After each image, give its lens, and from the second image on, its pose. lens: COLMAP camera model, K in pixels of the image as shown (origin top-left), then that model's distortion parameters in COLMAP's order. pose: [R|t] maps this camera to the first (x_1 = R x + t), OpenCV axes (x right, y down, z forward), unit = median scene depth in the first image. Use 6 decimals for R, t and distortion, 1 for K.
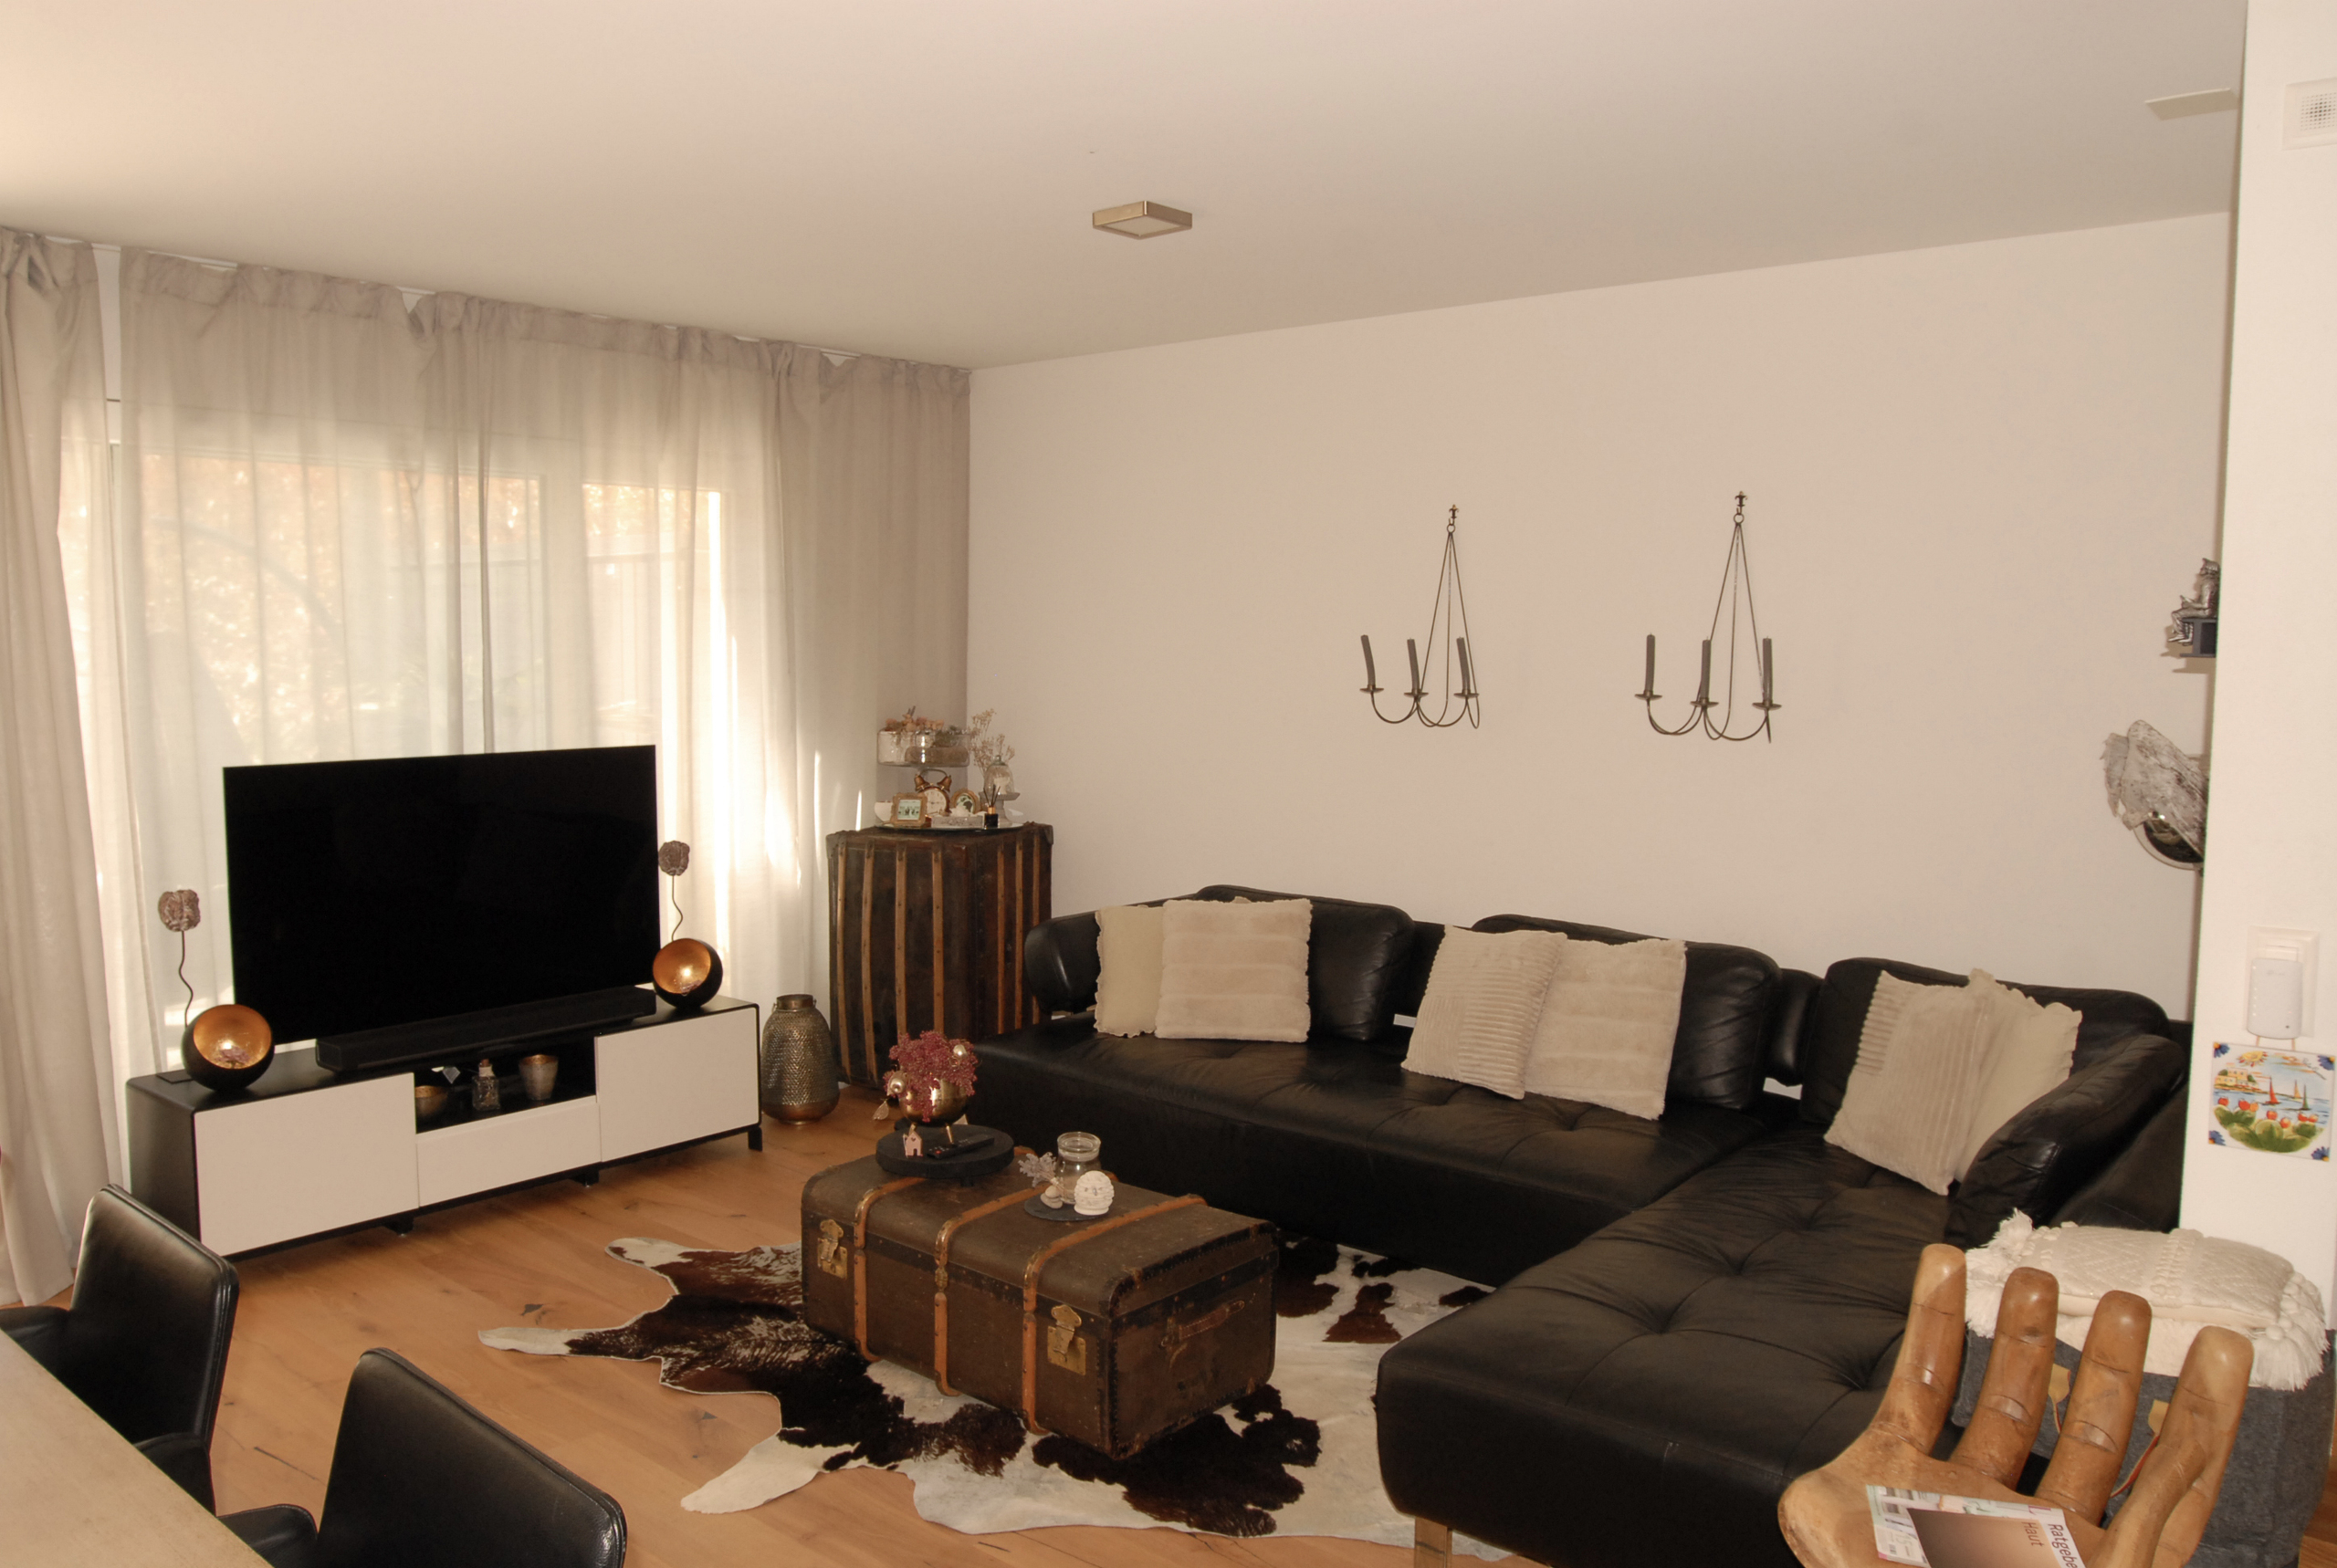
lens RADIAL K [[1758.9, 0, 1162.0], [0, 1758.9, 798.0], [0, 0, 1]] dist [-0.077150, 0.041300]
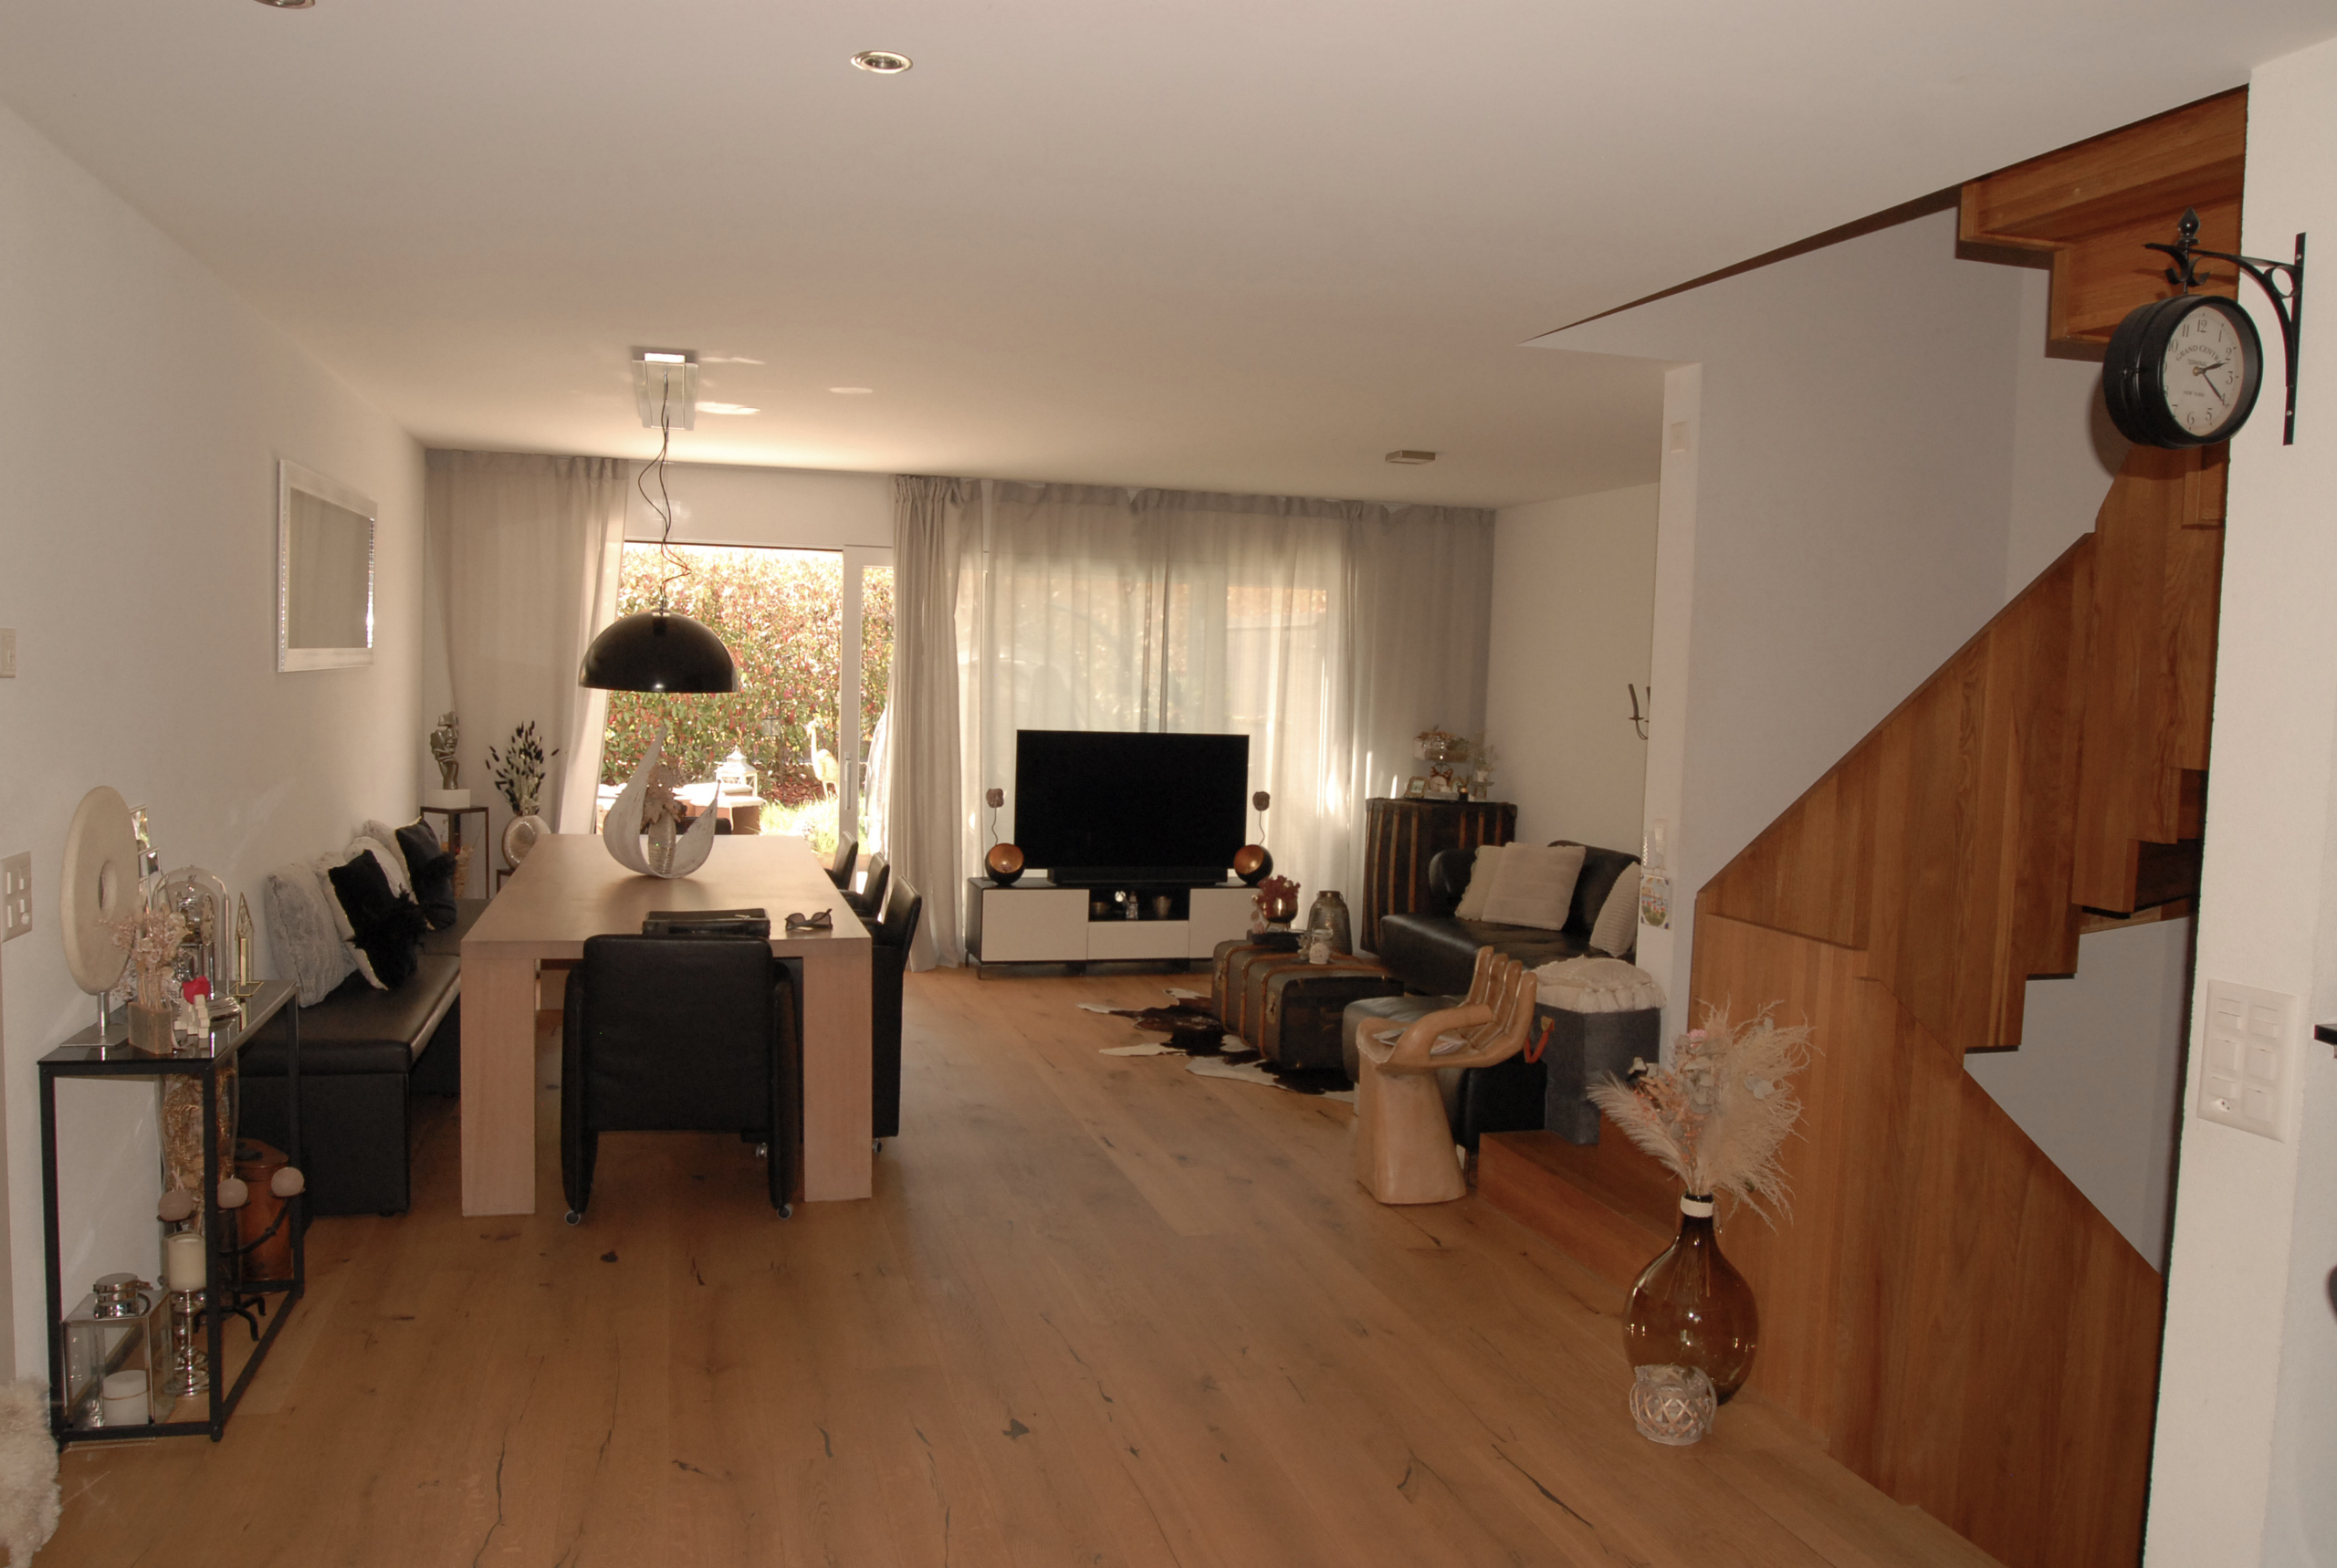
lens RADIAL K [[1758.9, 0, 1171.9], [0, 1758.9, 804.2], [0, 0, 1]] dist [-0.077150, 0.041300]
pose [[0.834448, 0.063145, -0.547457, 0.750177], [-0.078568, 0.996897, -0.004770, 0.065465], [0.545457, 0.046992, 0.836821, -0.638590]]
